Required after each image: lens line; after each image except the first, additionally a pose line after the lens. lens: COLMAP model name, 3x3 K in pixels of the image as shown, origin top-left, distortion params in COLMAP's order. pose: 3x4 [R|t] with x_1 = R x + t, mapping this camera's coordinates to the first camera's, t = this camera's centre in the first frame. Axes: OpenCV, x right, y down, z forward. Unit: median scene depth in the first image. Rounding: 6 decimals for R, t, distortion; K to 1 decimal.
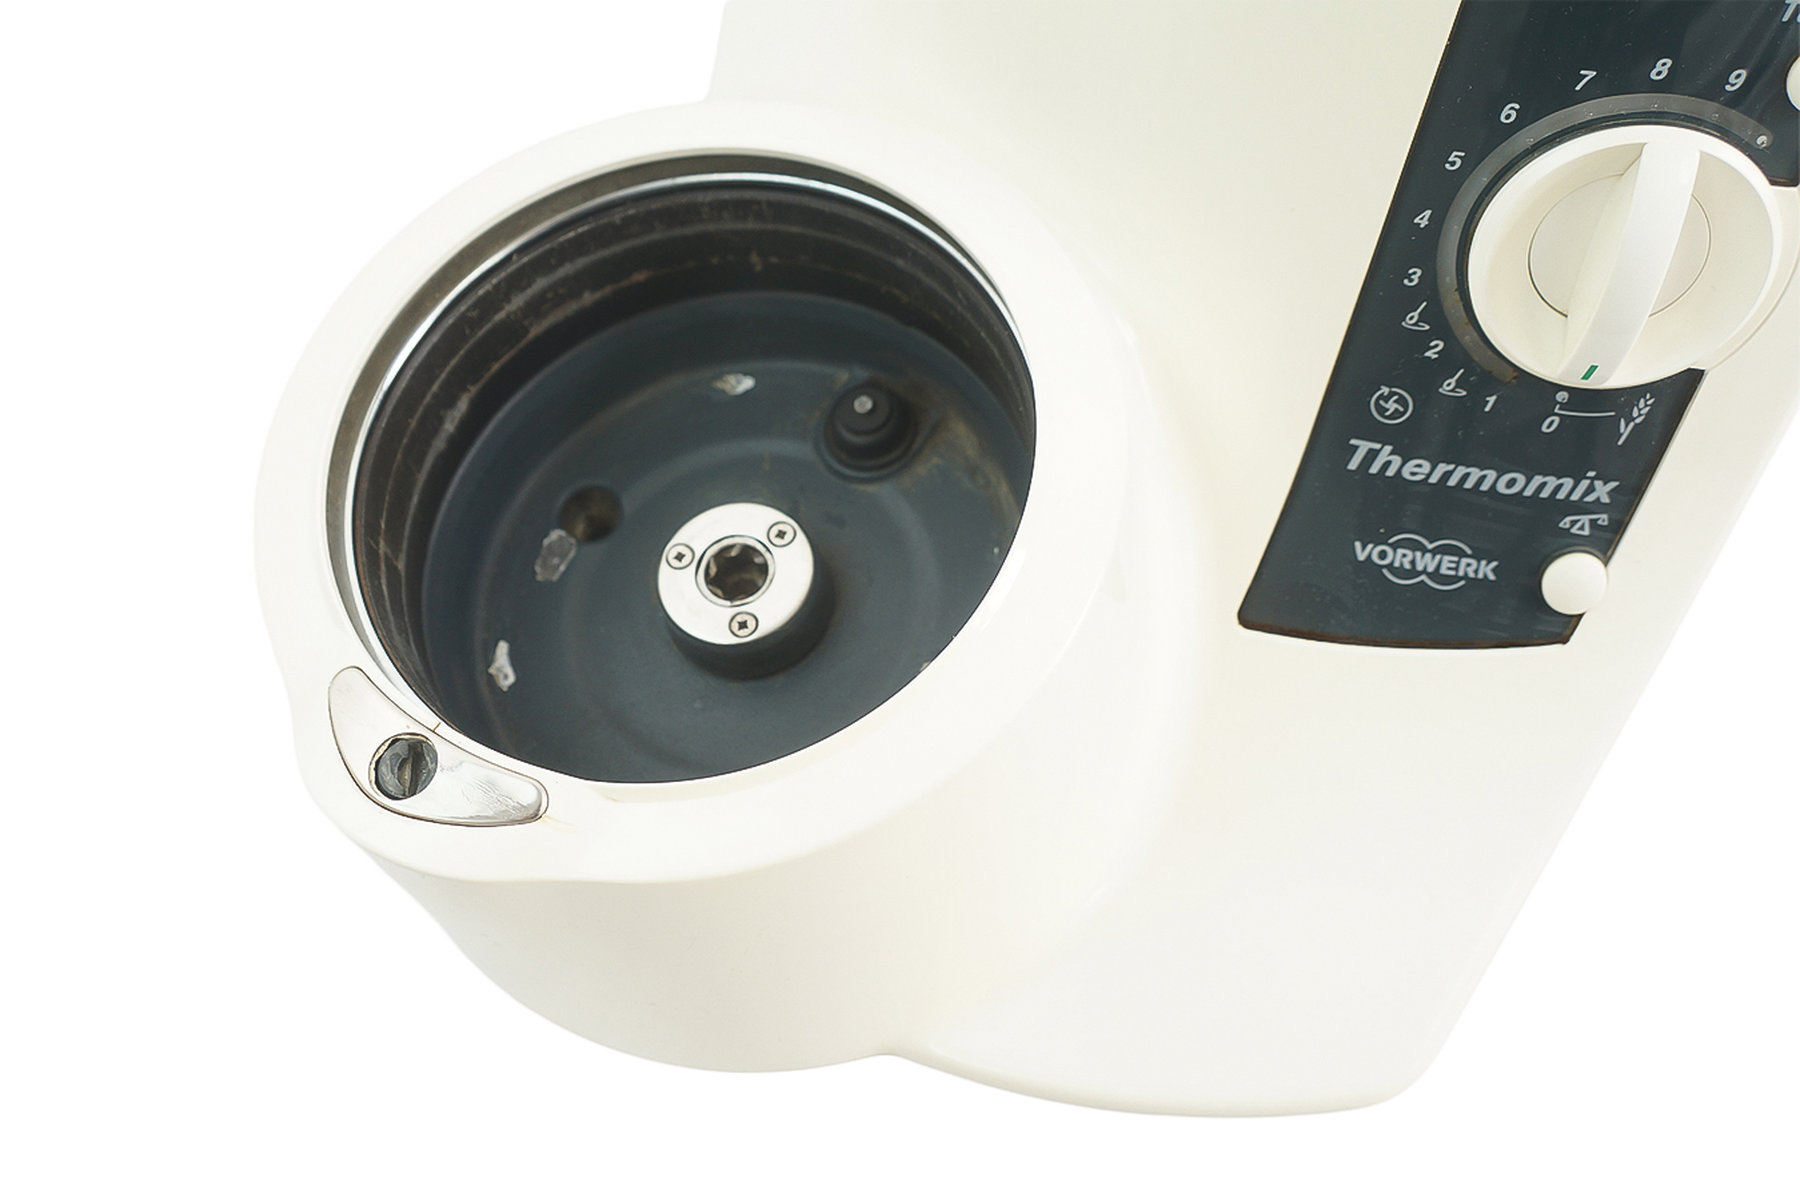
lens RADIAL K [[2047.3, 0, 881.6], [0, 2047.3, 641.9], [0, 0, 1]] dist [0.050861, 0.000000]
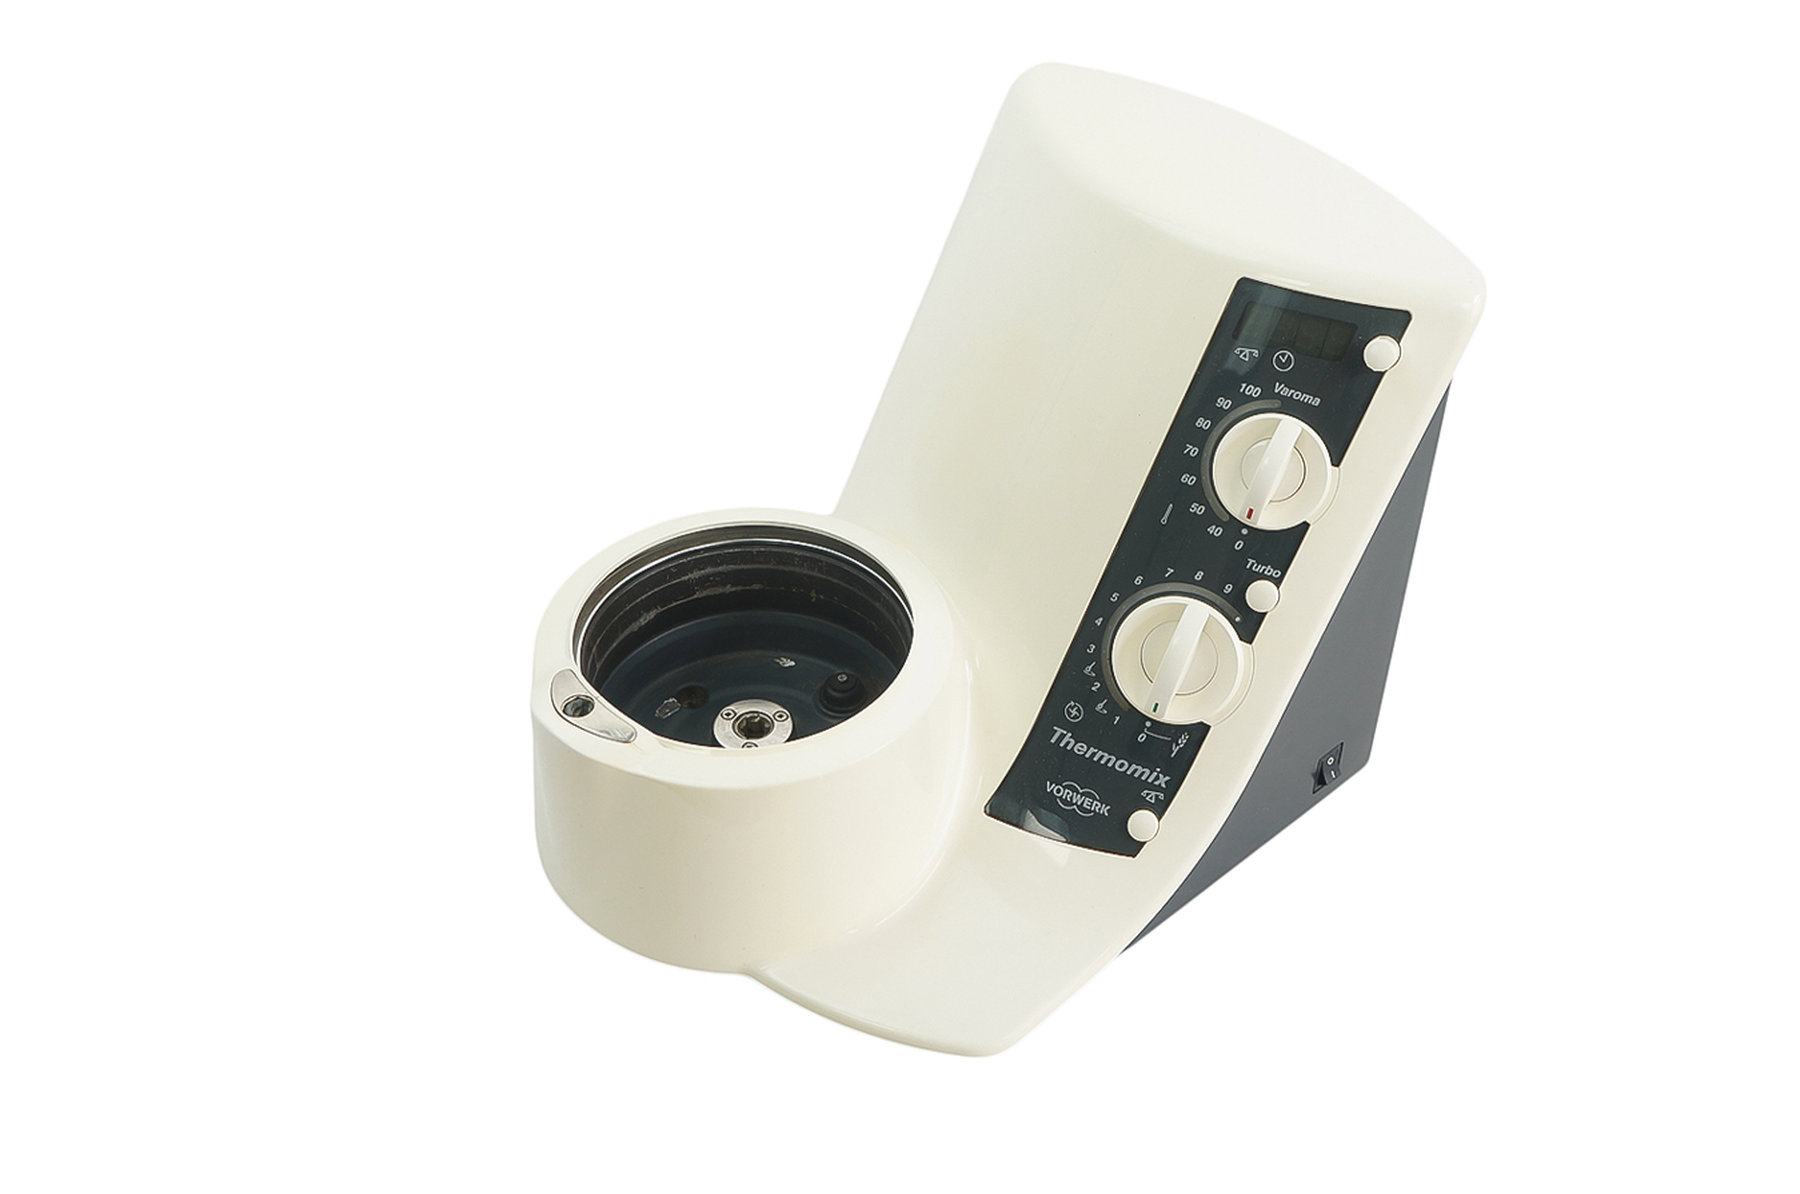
lens RADIAL K [[2047.3, 0, 906.9], [0, 2047.3, 598.3], [0, 0, 1]] dist [0.050861, 0.000000]
pose [[0.954047, 0.276767, -0.114862, 0.289264], [-0.299643, 0.877663, -0.374060, 0.606633], [-0.002717, 0.391289, 0.920264, -0.952043]]
